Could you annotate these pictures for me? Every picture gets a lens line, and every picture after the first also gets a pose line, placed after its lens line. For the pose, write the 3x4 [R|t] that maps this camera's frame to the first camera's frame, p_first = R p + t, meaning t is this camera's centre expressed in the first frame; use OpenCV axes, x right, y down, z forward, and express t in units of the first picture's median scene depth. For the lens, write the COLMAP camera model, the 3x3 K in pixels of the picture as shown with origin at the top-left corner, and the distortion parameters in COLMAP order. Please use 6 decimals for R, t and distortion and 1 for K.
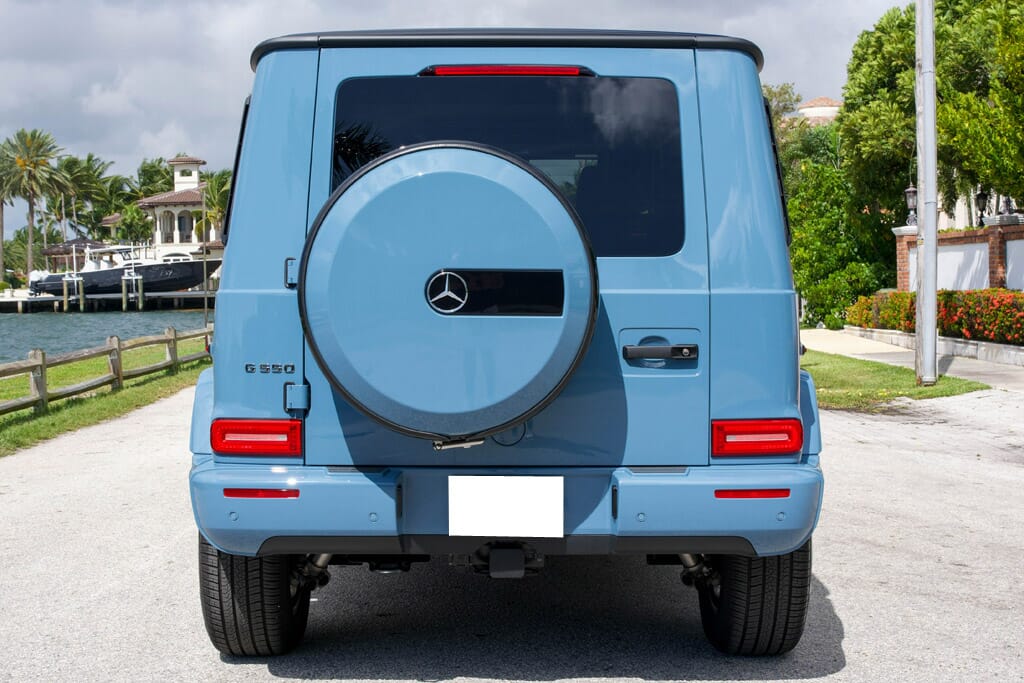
lens RADIAL K [[1531.1, 0, 512.0], [0, 1531.1, 341.5], [0, 0, 1]] dist [-0.163487, -0.022354]
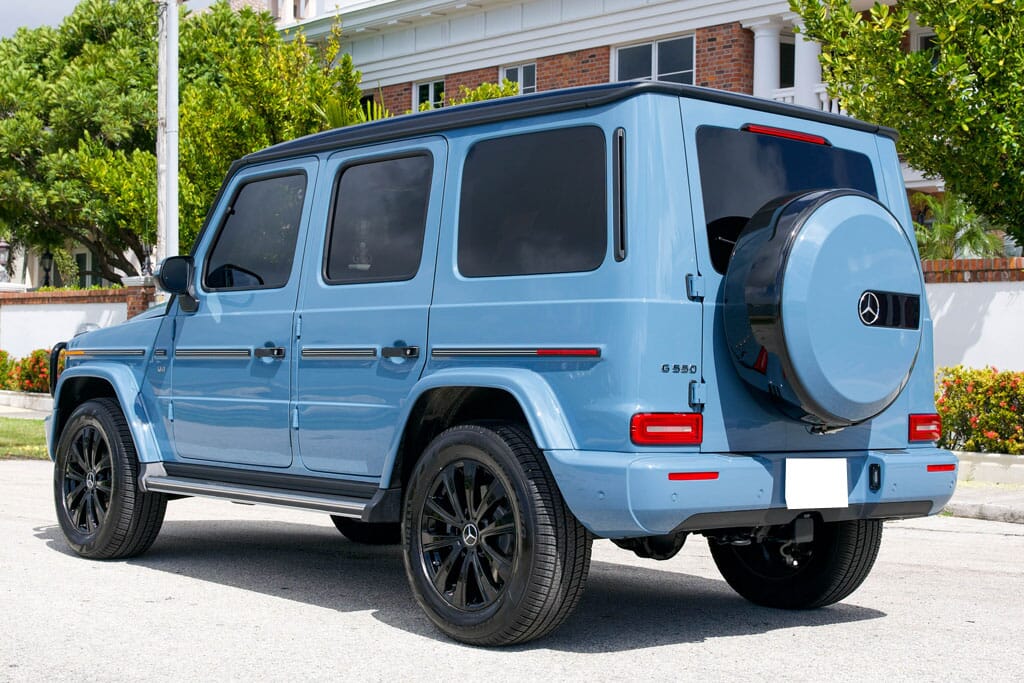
lens RADIAL K [[1572.4, 0, 512.0], [0, 1572.4, 341.5], [0, 0, 1]] dist [0.014441, 0.022581]
pose [[0.765570, 0.032315, 0.642541, -1.020555], [-0.003096, 0.998911, -0.046549, 0.052908], [-0.643346, 0.033647, 0.764836, 0.172207]]
